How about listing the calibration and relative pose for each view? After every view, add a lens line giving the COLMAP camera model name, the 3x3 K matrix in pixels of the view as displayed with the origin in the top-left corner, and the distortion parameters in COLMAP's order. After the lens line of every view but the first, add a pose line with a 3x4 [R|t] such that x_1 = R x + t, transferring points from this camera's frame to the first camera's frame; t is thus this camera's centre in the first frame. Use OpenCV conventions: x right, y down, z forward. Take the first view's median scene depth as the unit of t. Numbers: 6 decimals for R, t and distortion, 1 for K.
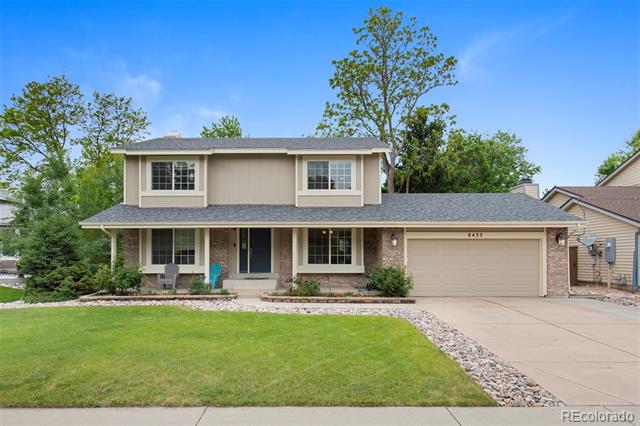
lens RADIAL K [[370.0, 0, 323.9], [0, 370.0, 252.8], [0, 0, 1]] dist [0.000096, -0.000244]
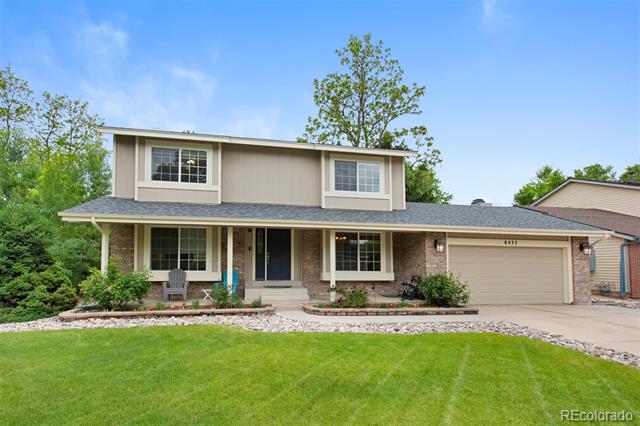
lens RADIAL K [[308.8, 0, 316.7], [0, 308.8, 256.6], [0, 0, 1]] dist [0.003347, 0.000331]
pose [[0.981263, 0.014830, 0.192102, -0.237925], [-0.010829, 0.999702, -0.021864, 0.012236], [-0.192369, 0.019374, 0.981131, 0.256862]]
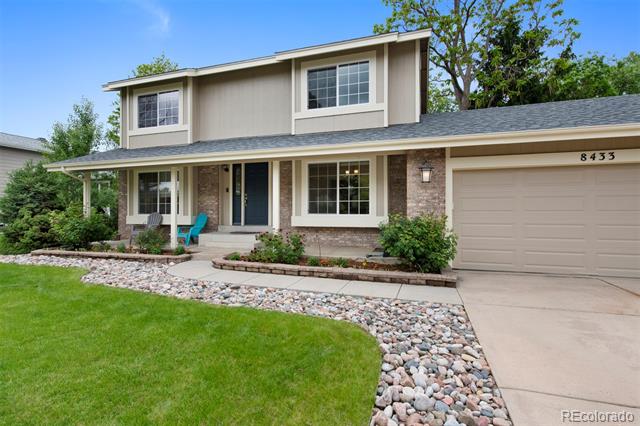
lens RADIAL K [[330.8, 0, 305.2], [0, 330.8, 212.3], [0, 0, 1]] dist [0.002024, 0.000097]
pose [[0.946648, 0.000843, -0.322267, 0.157707], [0.002924, 0.999933, 0.011205, 0.020234], [0.322255, -0.011550, 0.946583, 0.395337]]
